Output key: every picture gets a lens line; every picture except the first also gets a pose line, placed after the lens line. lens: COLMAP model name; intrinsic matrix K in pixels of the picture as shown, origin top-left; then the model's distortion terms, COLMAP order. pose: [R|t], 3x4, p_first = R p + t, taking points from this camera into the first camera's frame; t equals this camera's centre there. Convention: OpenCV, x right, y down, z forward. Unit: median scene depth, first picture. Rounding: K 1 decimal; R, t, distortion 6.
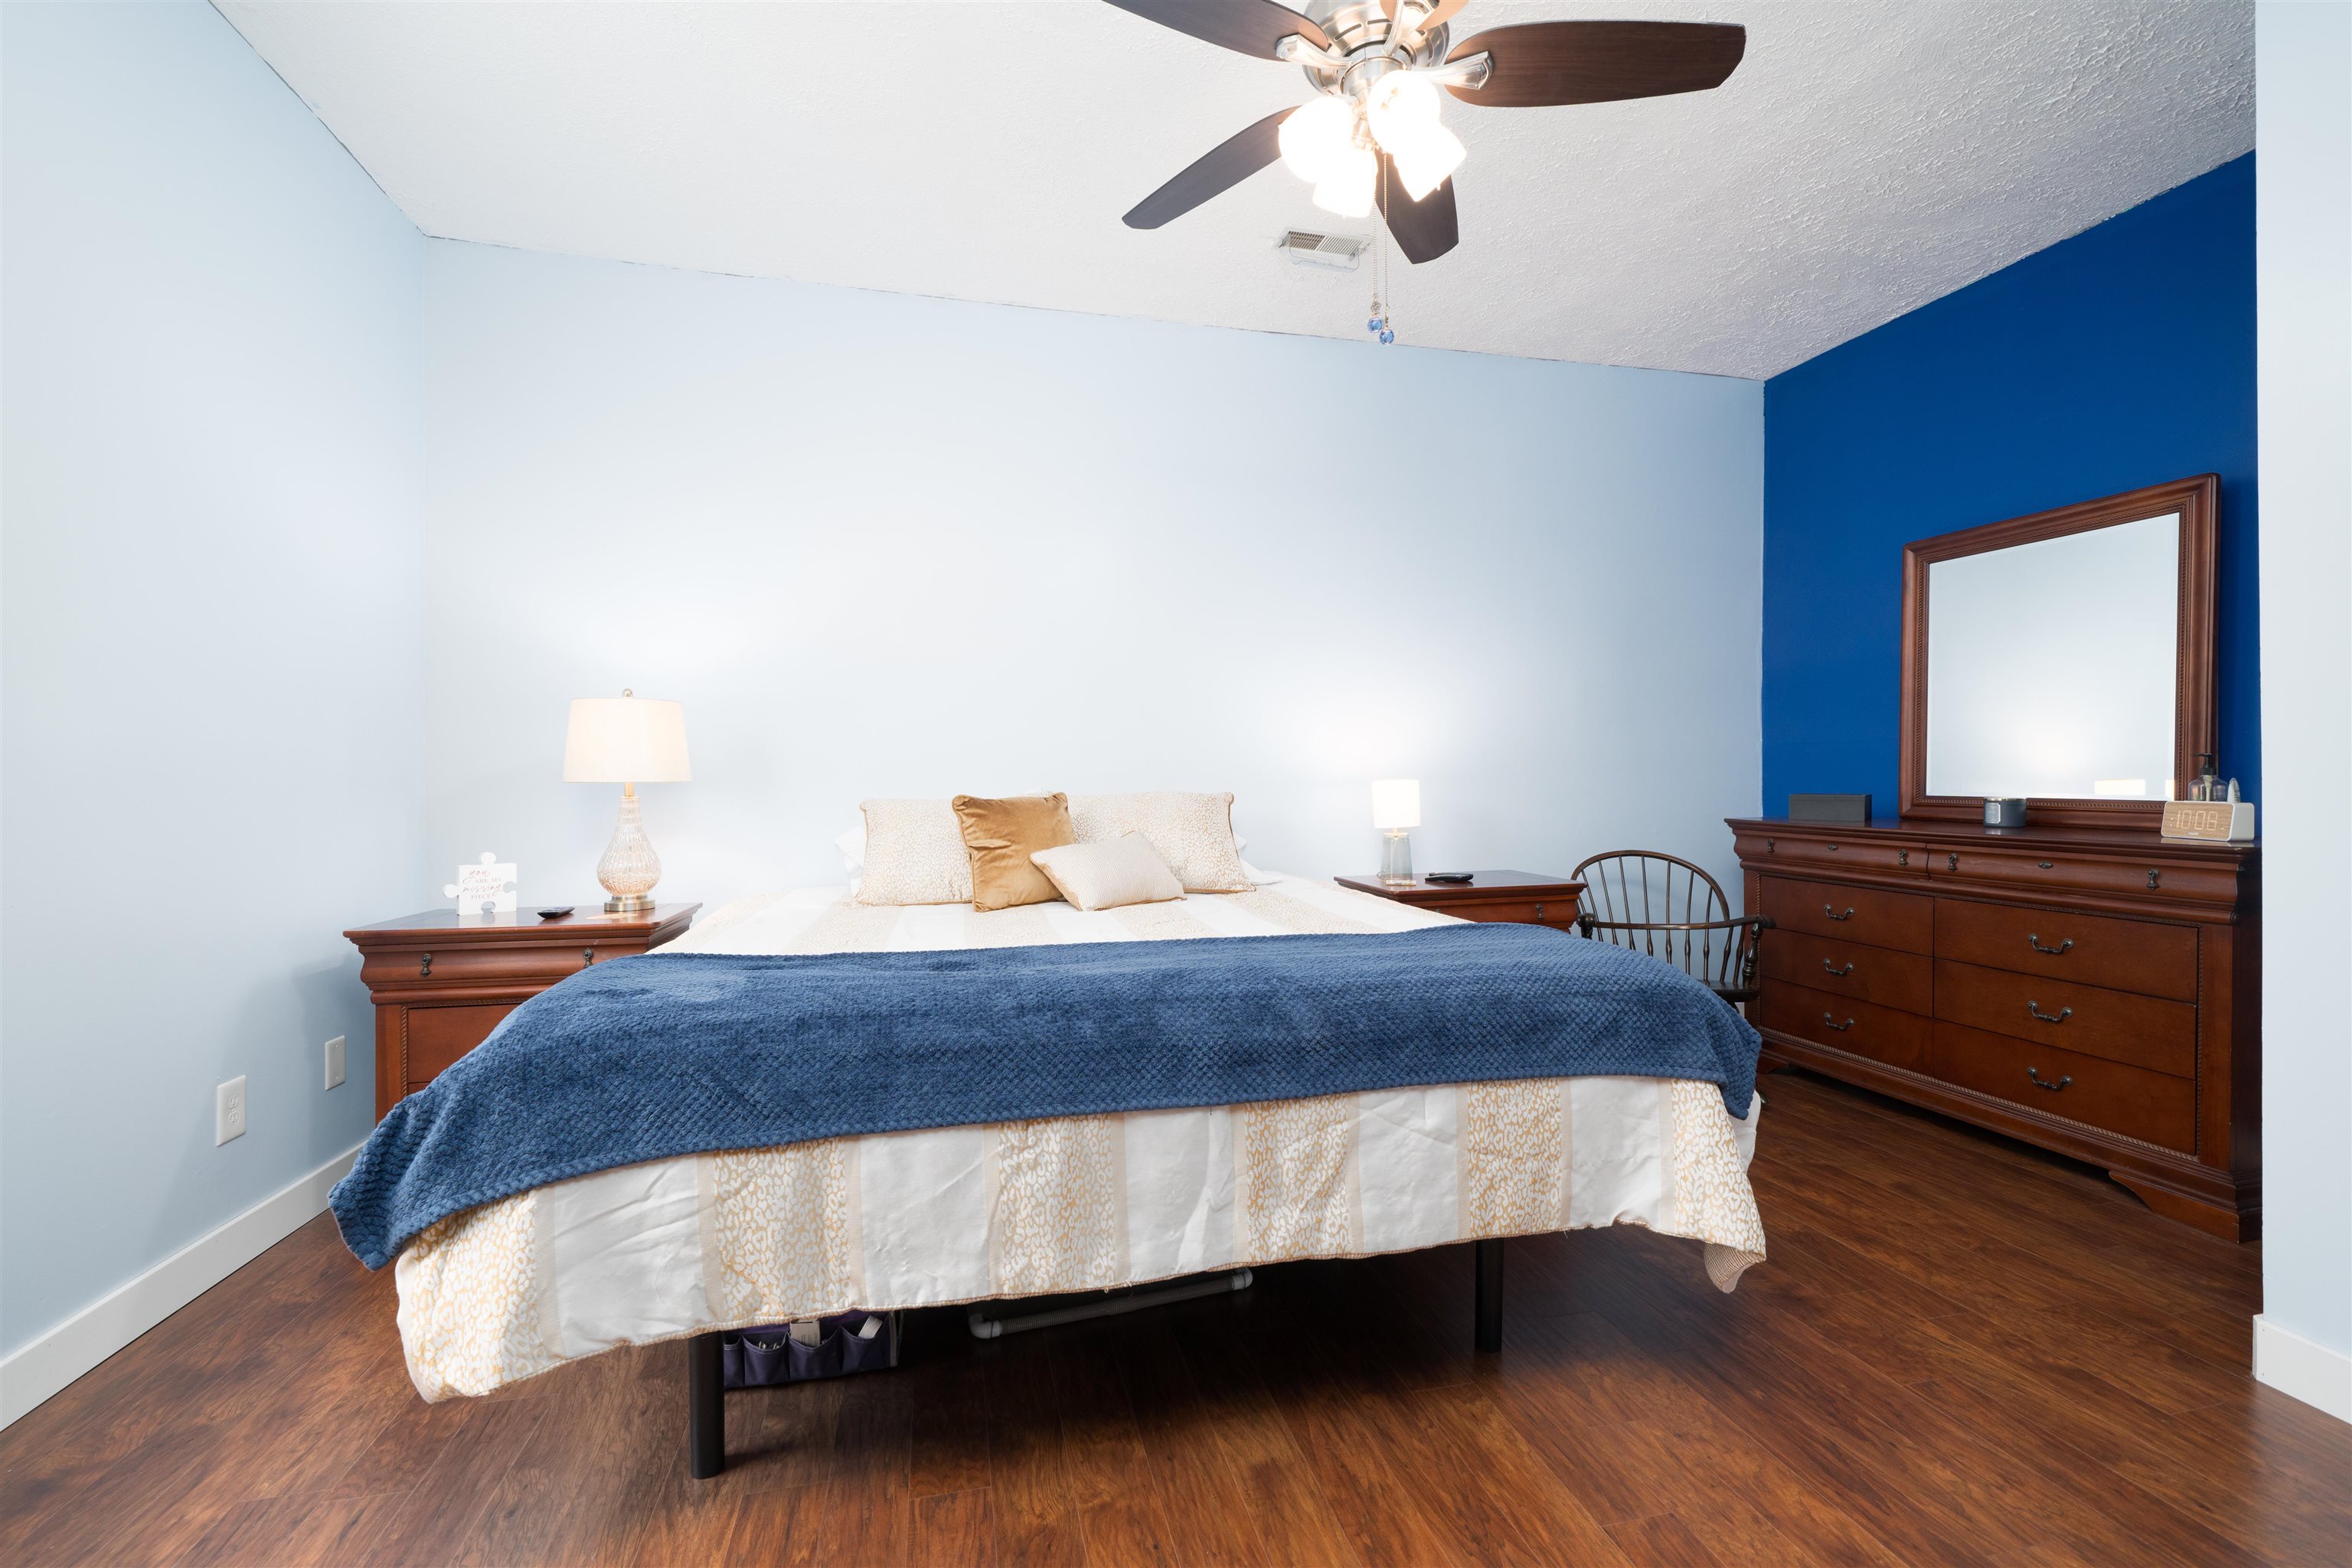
lens RADIAL K [[987.9, 0, 1179.2], [0, 987.9, 793.3], [0, 0, 1]] dist [-0.001540, -0.000090]
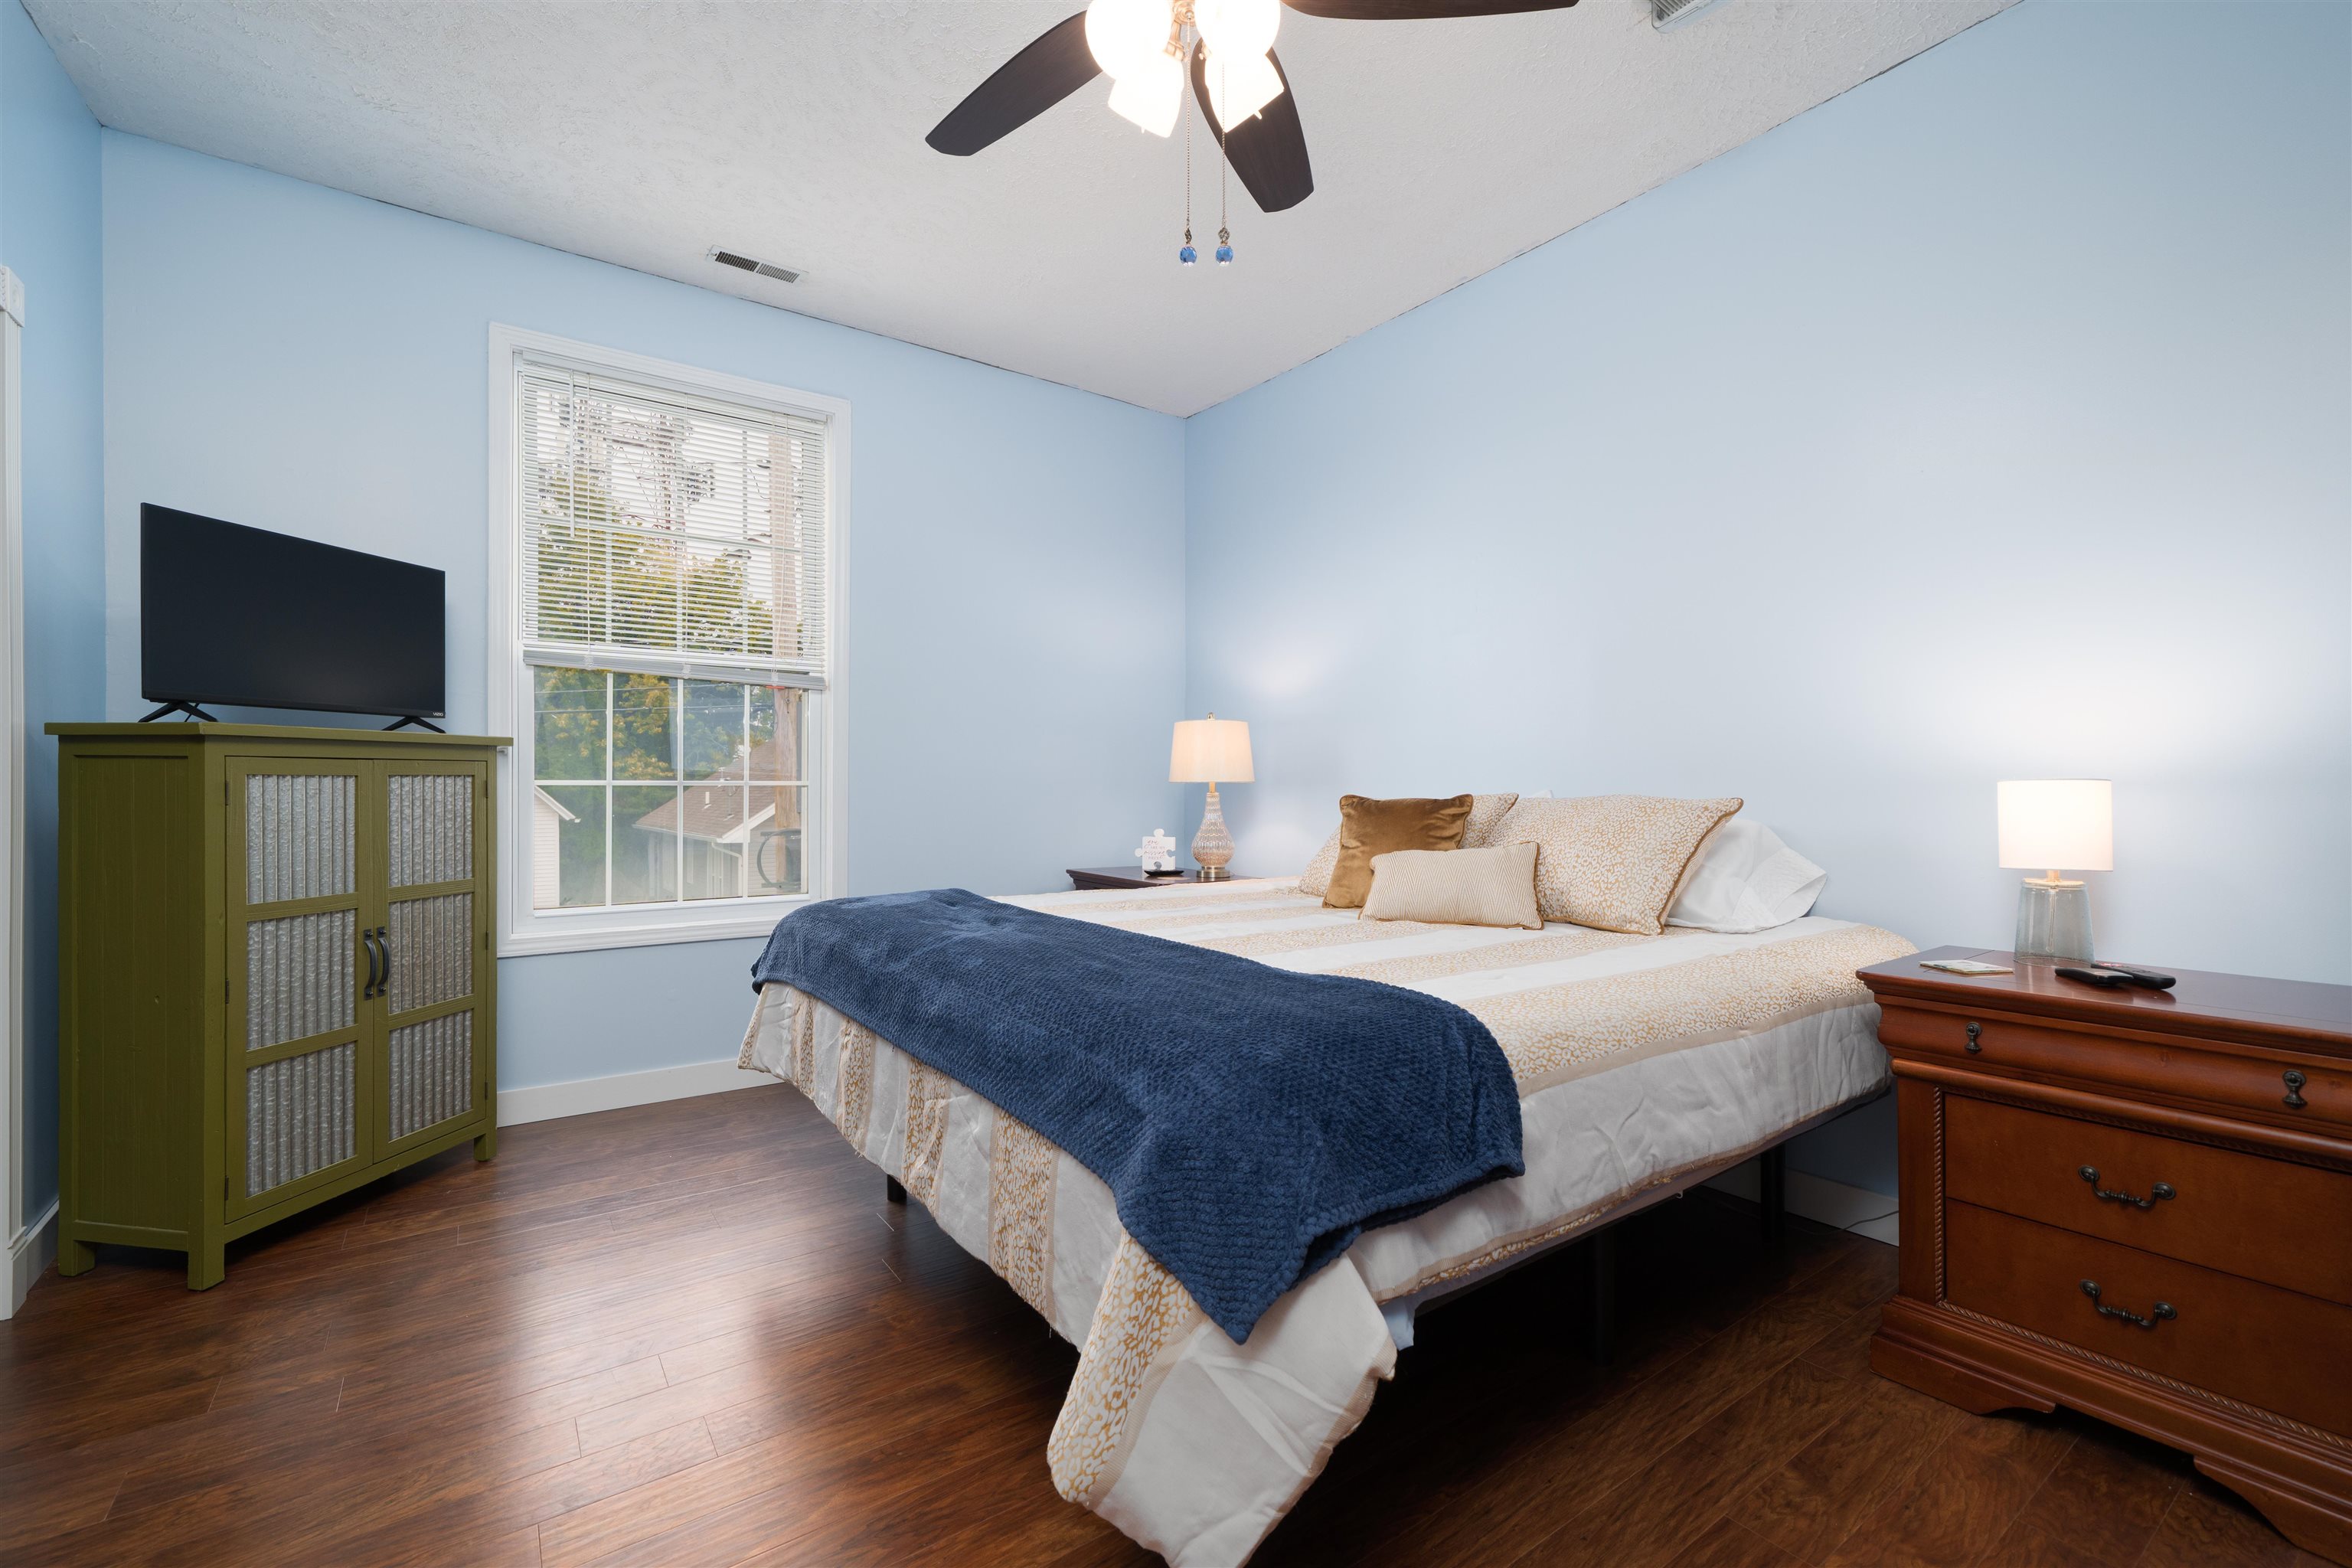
lens RADIAL K [[996.2, 0, 1176.0], [0, 996.2, 784.0], [0, 0, 1]] dist [0.000327, 0.000044]
pose [[0.365117, 0.003344, -0.930955, 0.929109], [-0.010339, 0.999946, -0.000463, -0.010628], [0.930904, 0.009794, 0.365132, 0.607452]]
